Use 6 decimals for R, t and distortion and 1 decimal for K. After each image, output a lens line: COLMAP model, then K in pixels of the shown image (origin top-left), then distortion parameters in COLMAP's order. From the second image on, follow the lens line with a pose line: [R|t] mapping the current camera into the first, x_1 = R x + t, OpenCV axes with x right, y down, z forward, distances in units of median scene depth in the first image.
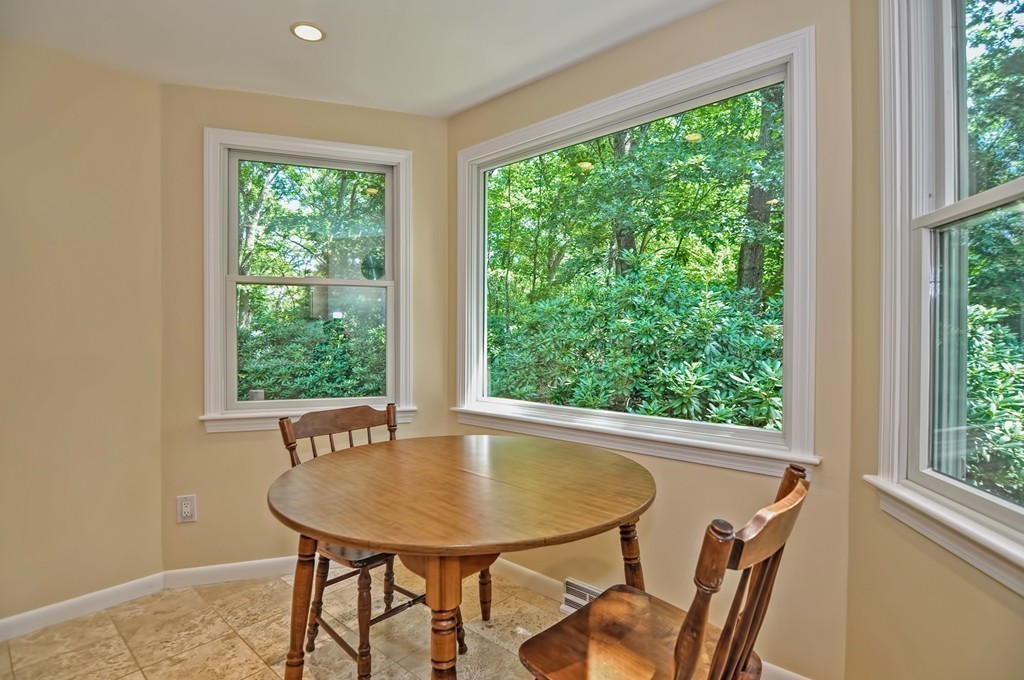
lens RADIAL K [[500.8, 0, 511.1], [0, 500.8, 338.3], [0, 0, 1]] dist [-0.013185, -0.001951]
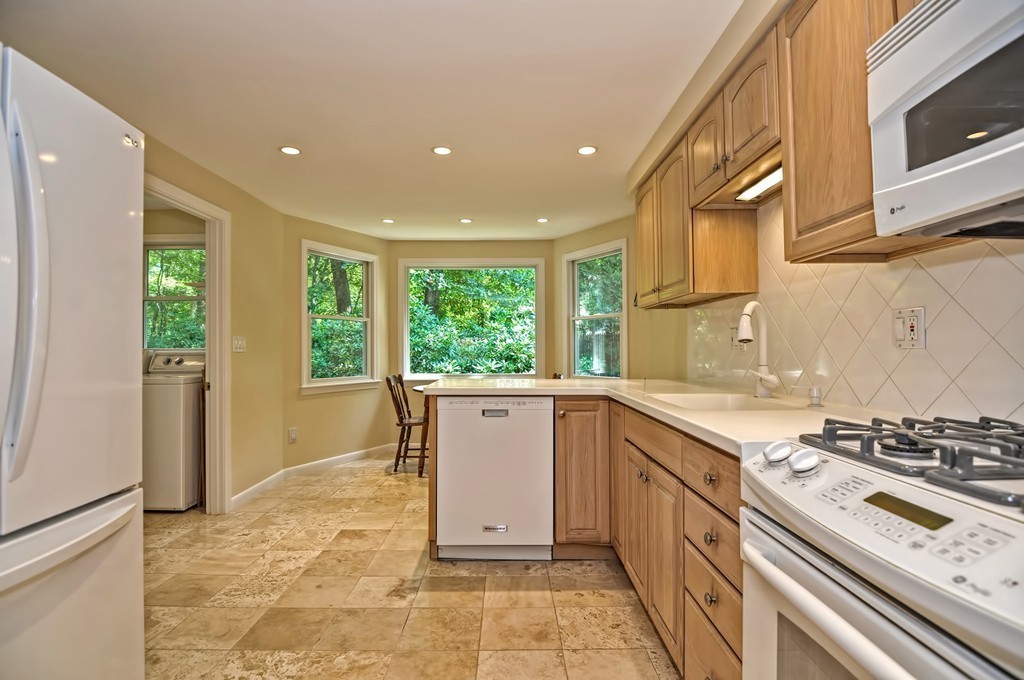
lens RADIAL K [[500.8, 0, 510.6], [0, 500.8, 339.1], [0, 0, 1]] dist [-0.013185, -0.001951]
pose [[0.735860, 0.005975, 0.677108, -1.343737], [0.011232, 0.999716, -0.021028, 0.021478], [-0.677041, 0.023079, 0.735583, -0.995611]]
